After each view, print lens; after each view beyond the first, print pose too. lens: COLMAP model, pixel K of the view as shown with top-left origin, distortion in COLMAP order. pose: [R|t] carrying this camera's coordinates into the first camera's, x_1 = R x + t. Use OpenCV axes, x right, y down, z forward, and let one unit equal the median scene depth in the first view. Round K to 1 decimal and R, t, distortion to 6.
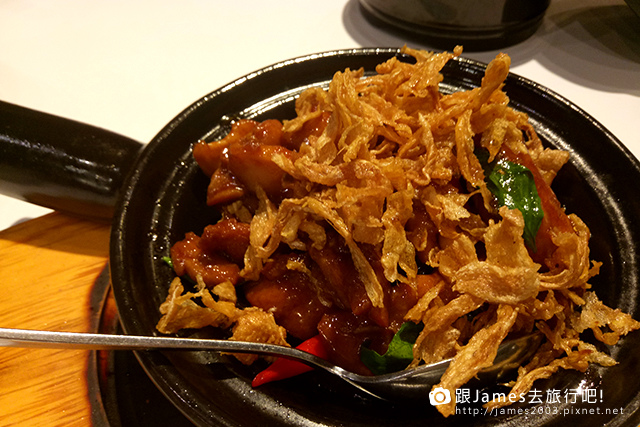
lens RADIAL K [[497.9, 0, 320.0], [0, 497.9, 213.5], [0, 0, 1]] dist [-0.008782, -0.013516]
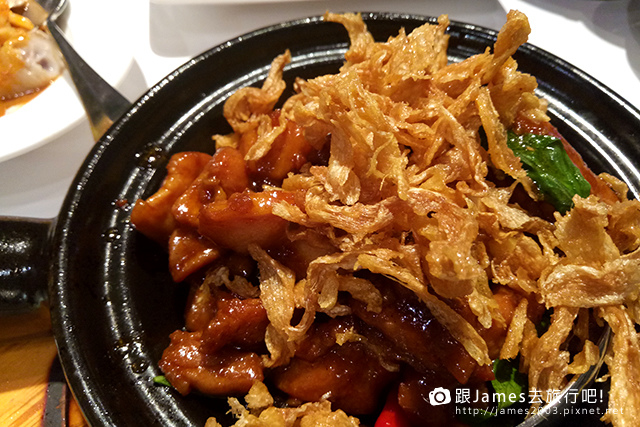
lens RADIAL K [[497.9, 0, 320.0], [0, 497.9, 213.5], [0, 0, 1]] dist [-0.008782, -0.013516]
pose [[0.924897, -0.290489, 0.245319, -0.219348], [0.268615, 0.955853, 0.119126, -0.180742], [-0.269094, -0.044283, 0.962095, 0.278315]]
